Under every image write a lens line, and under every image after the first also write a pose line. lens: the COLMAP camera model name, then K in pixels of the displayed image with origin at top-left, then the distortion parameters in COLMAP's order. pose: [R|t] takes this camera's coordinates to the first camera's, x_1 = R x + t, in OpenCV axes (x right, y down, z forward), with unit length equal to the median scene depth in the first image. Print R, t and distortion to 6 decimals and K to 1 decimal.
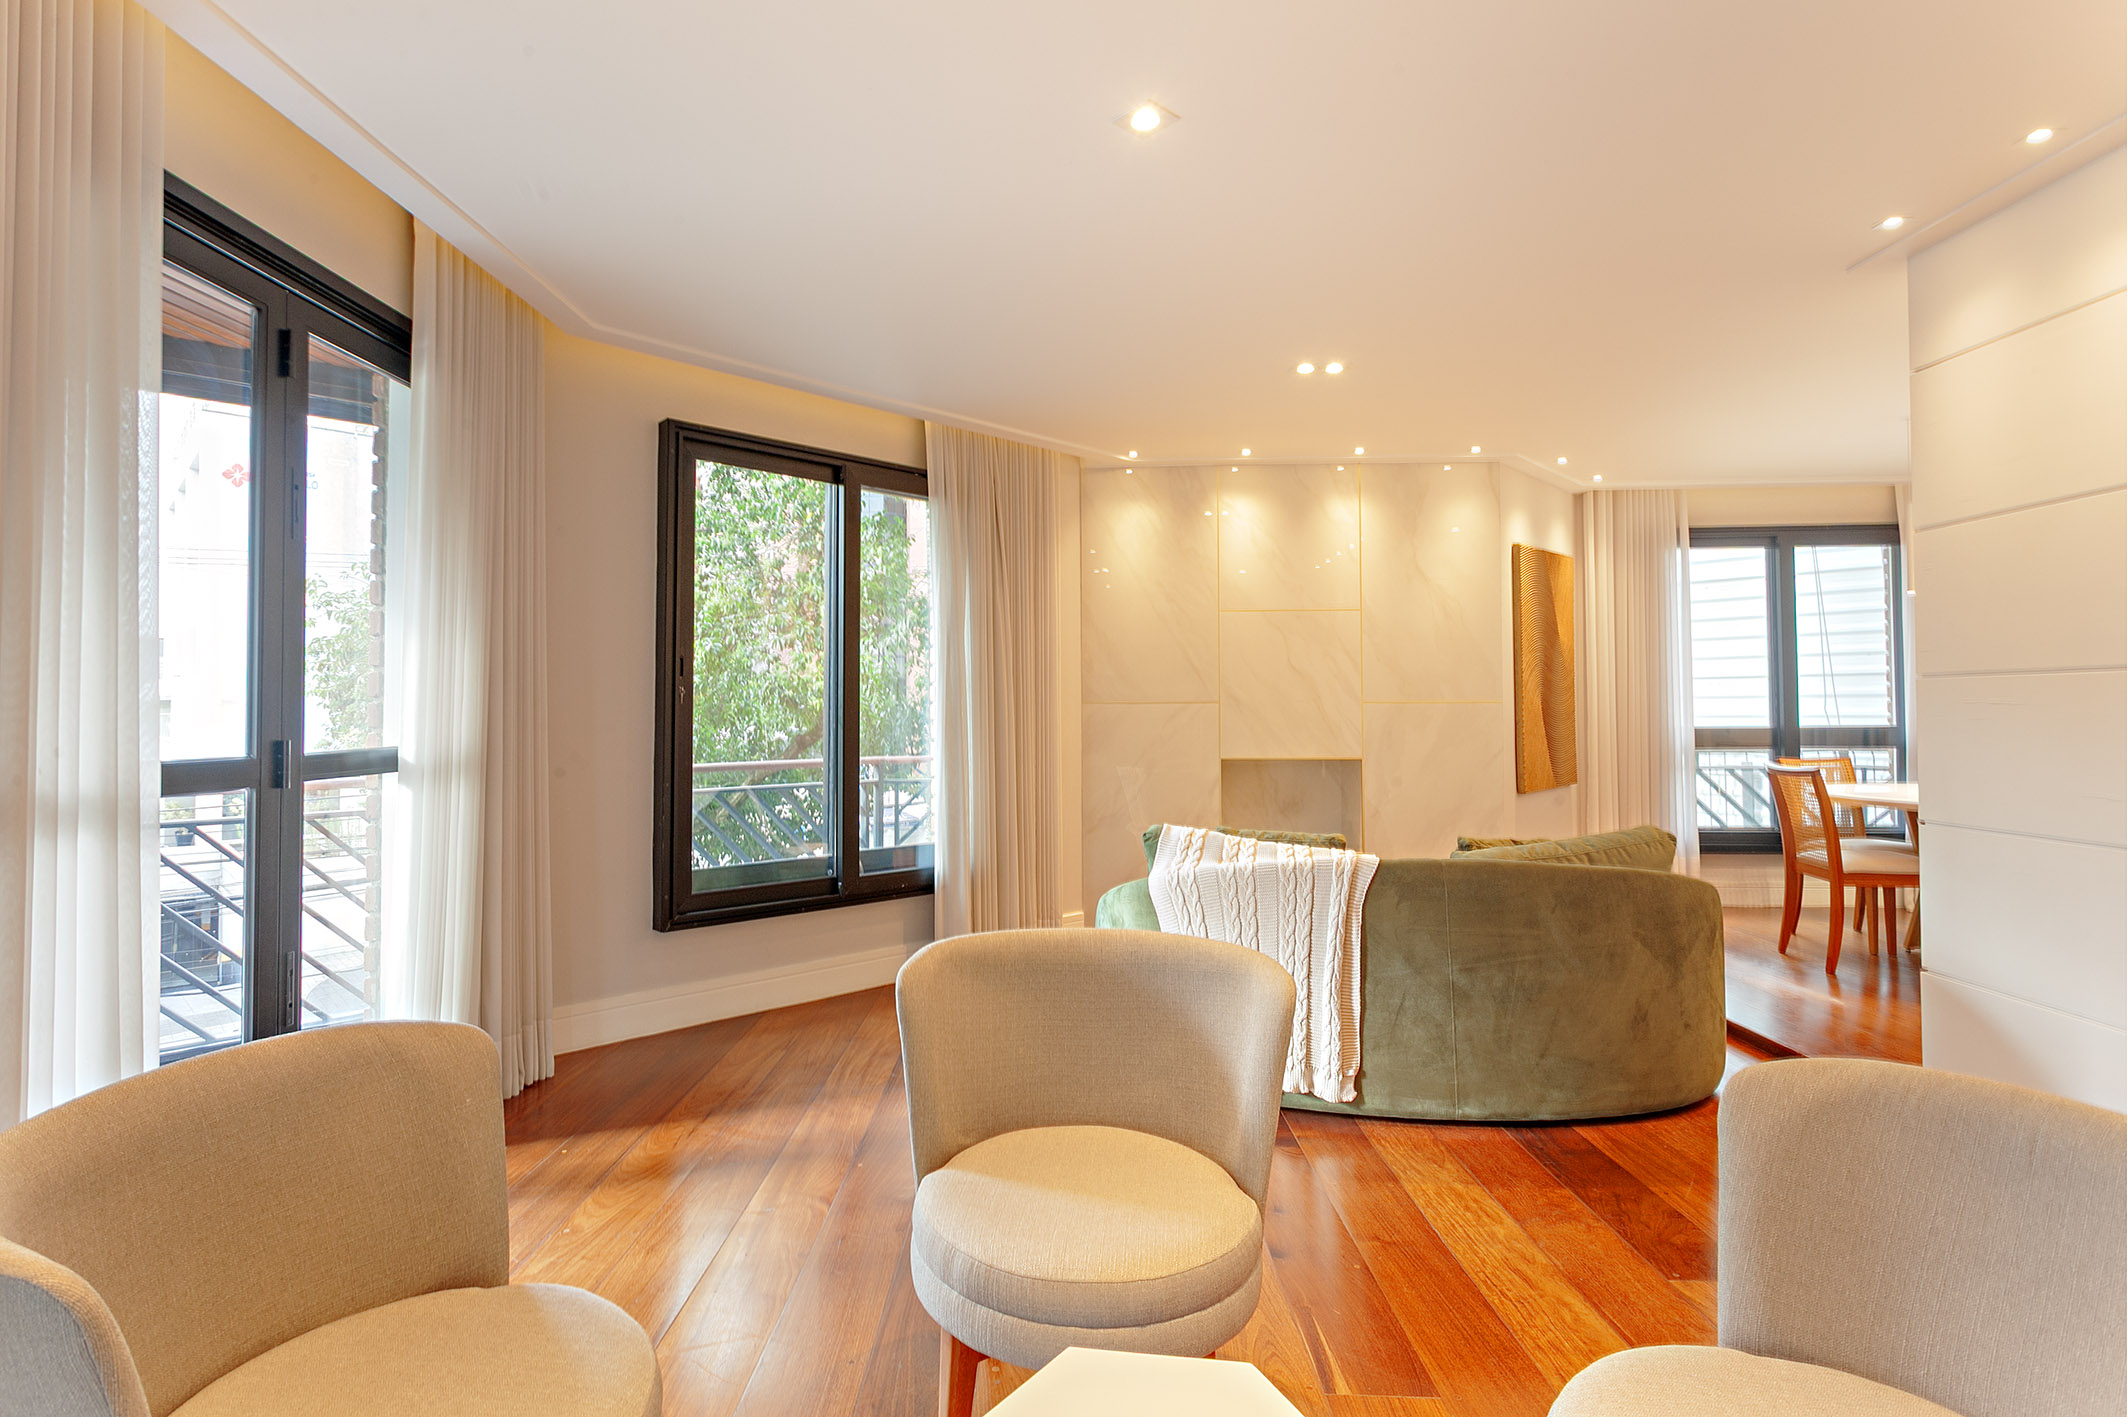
lens RADIAL K [[968.9, 0, 1053.7], [0, 968.9, 683.7], [0, 0, 1]] dist [-0.000515, 0.000080]
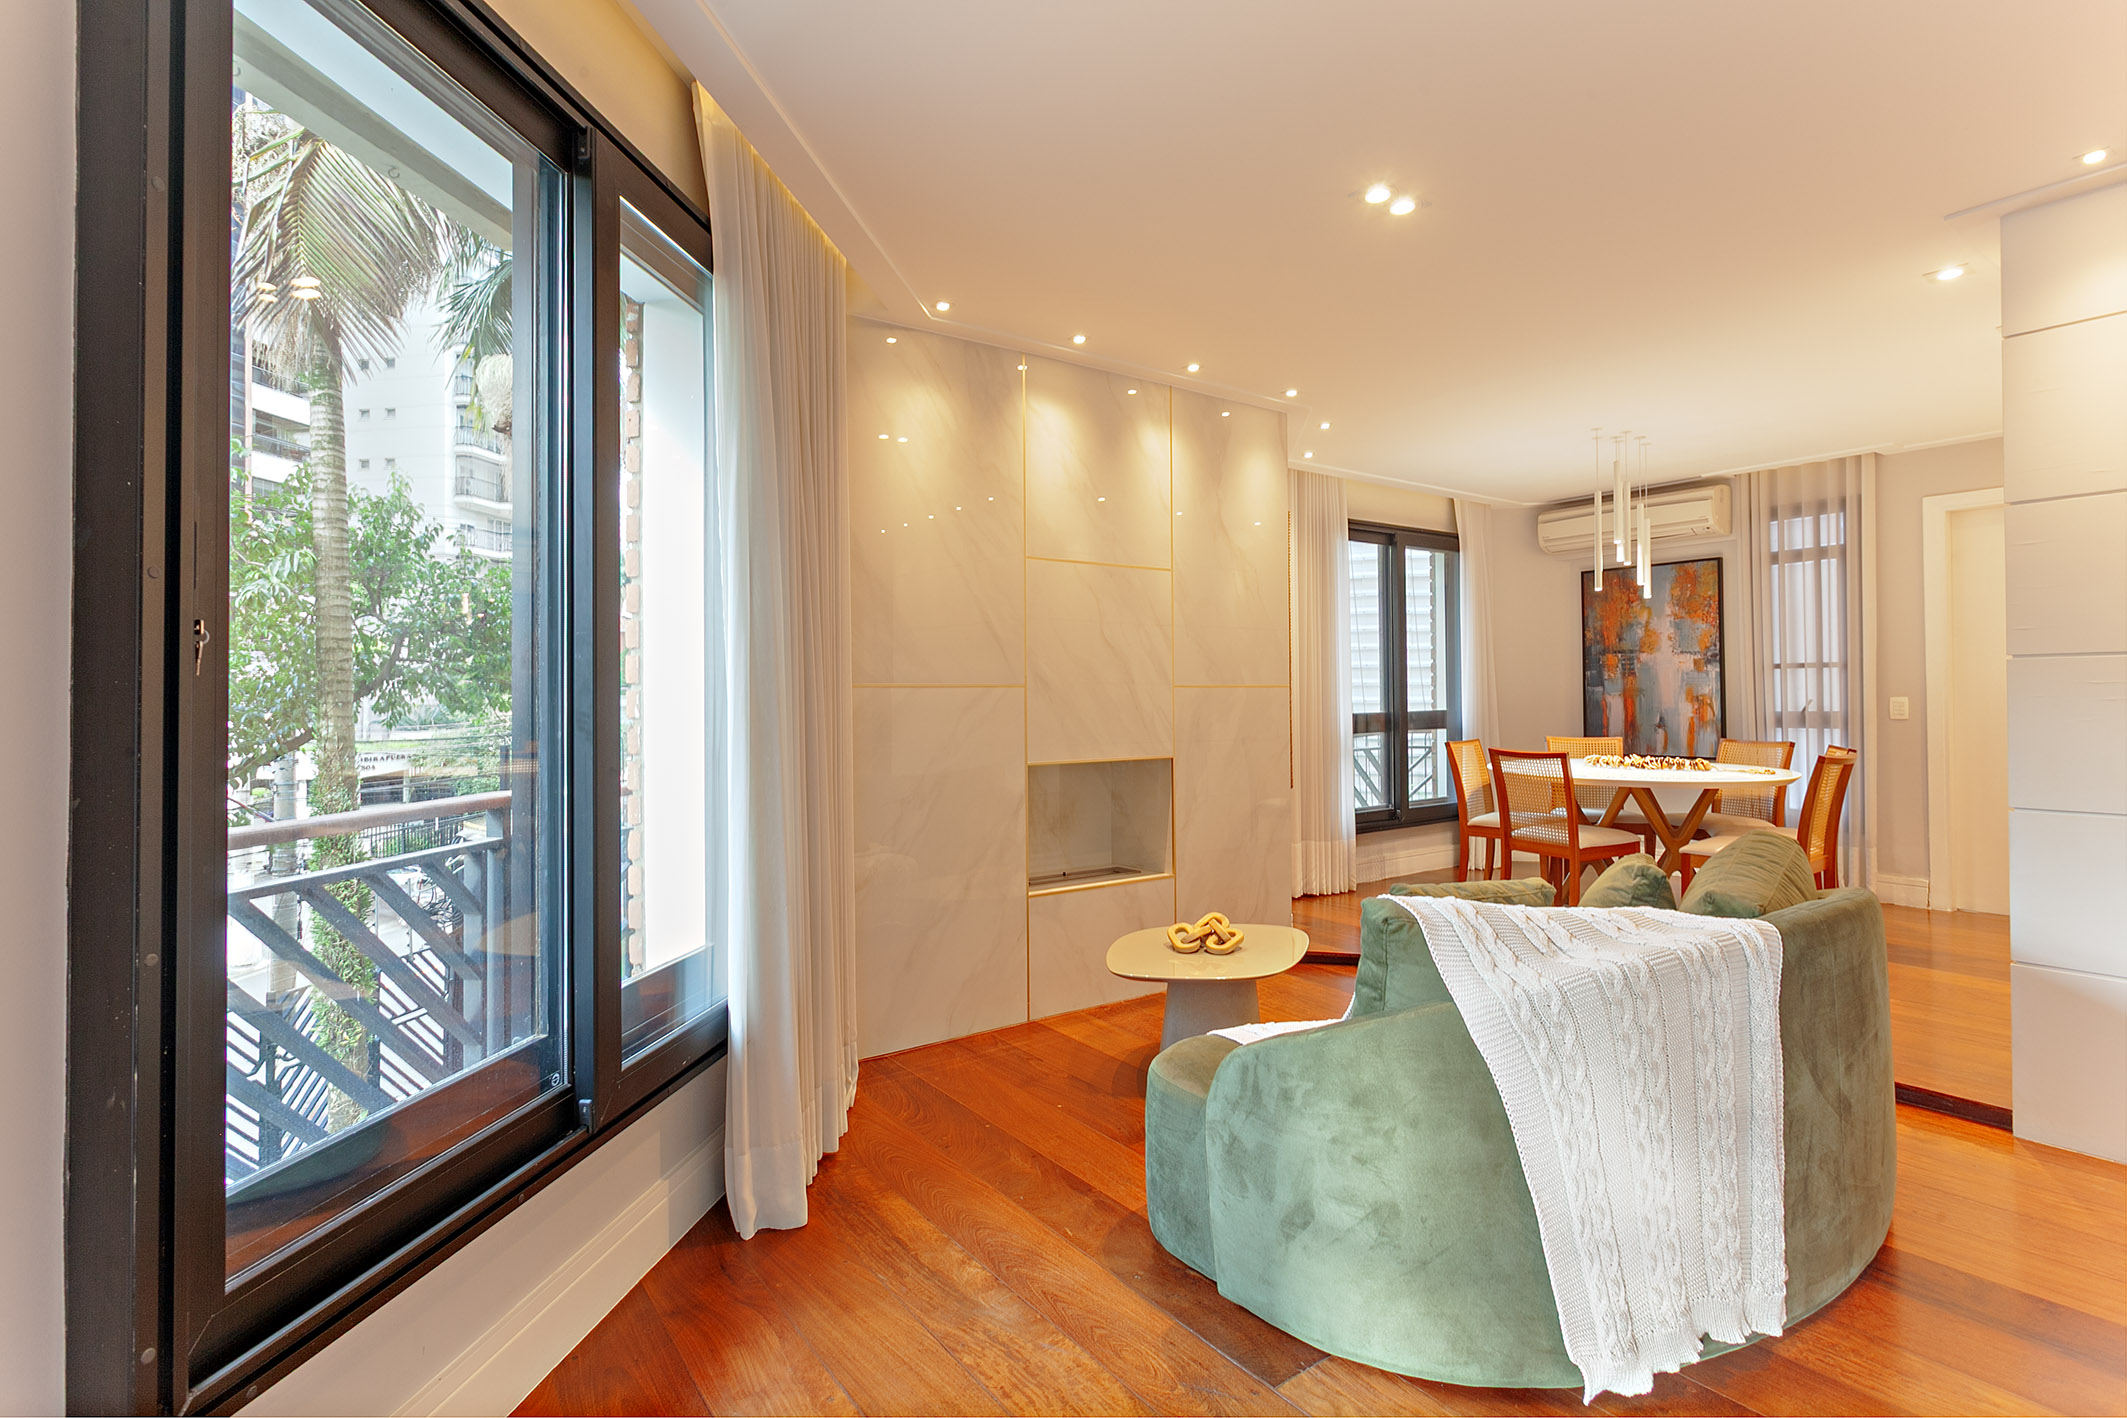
lens RADIAL K [[968.9, 0, 1053.7], [0, 968.9, 684.2], [0, 0, 1]] dist [-0.000515, 0.000080]
pose [[0.802315, 0.004223, 0.596886, -0.338049], [-0.006961, 0.999973, 0.002282, 0.023128], [-0.596861, -0.005985, 0.802323, 0.586689]]
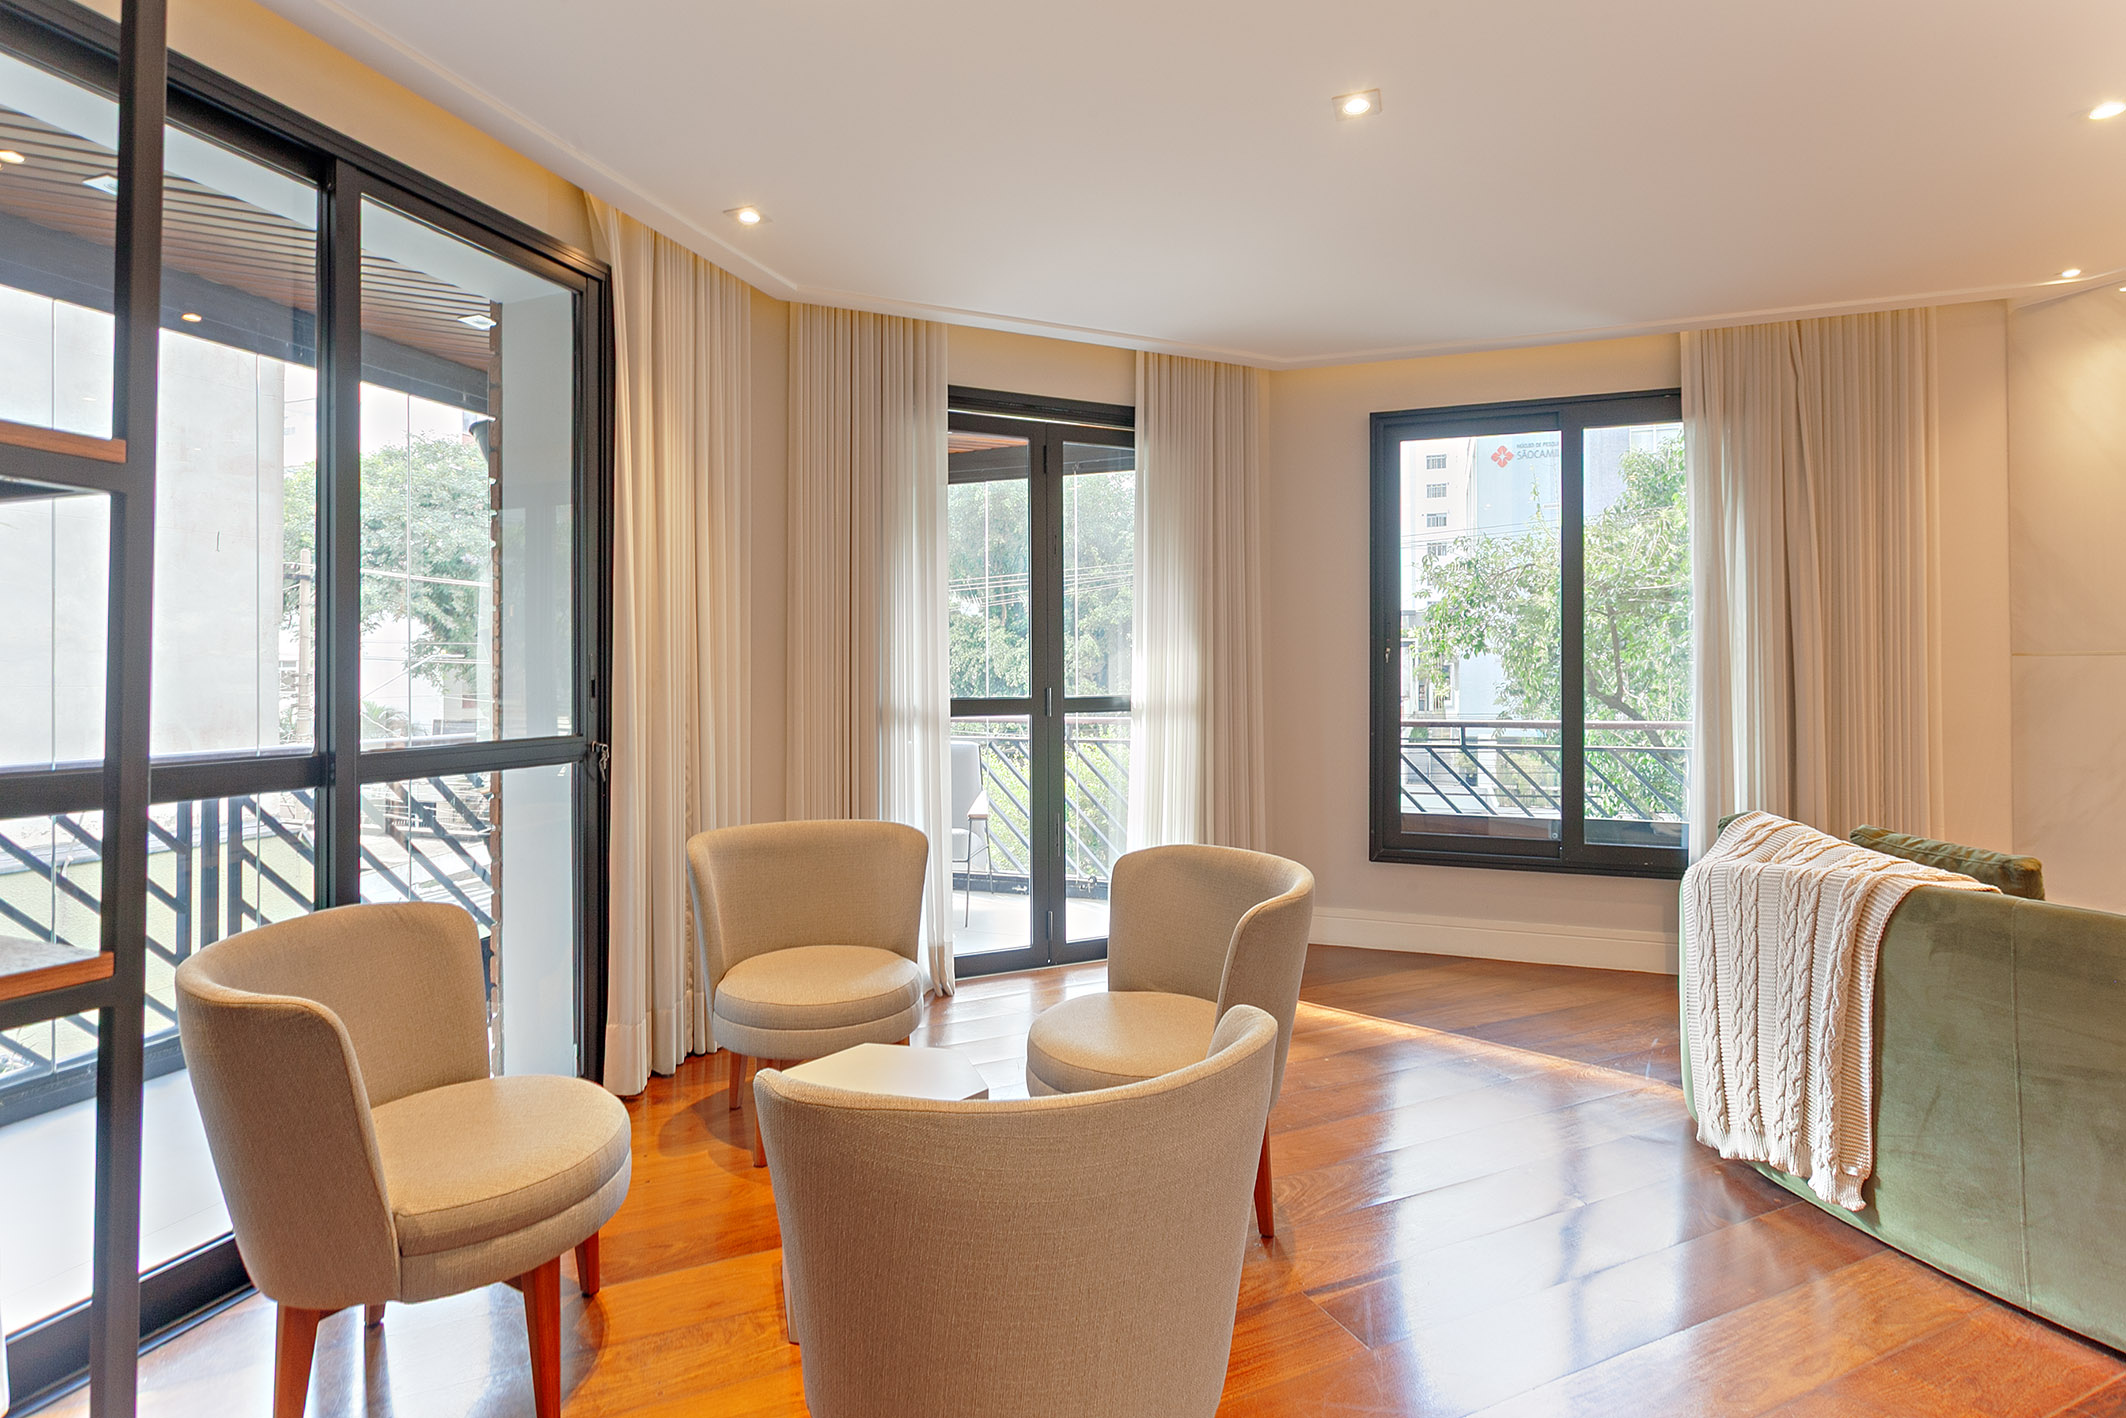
lens RADIAL K [[1066.6, 0, 1099.1], [0, 1066.6, 648.6], [0, 0, 1]] dist [0.015870, 0.000343]
pose [[0.499980, -0.018416, -0.865841, 0.532515], [0.028359, 0.999586, -0.004885, 0.000868], [0.865573, -0.022111, 0.500295, 0.089560]]
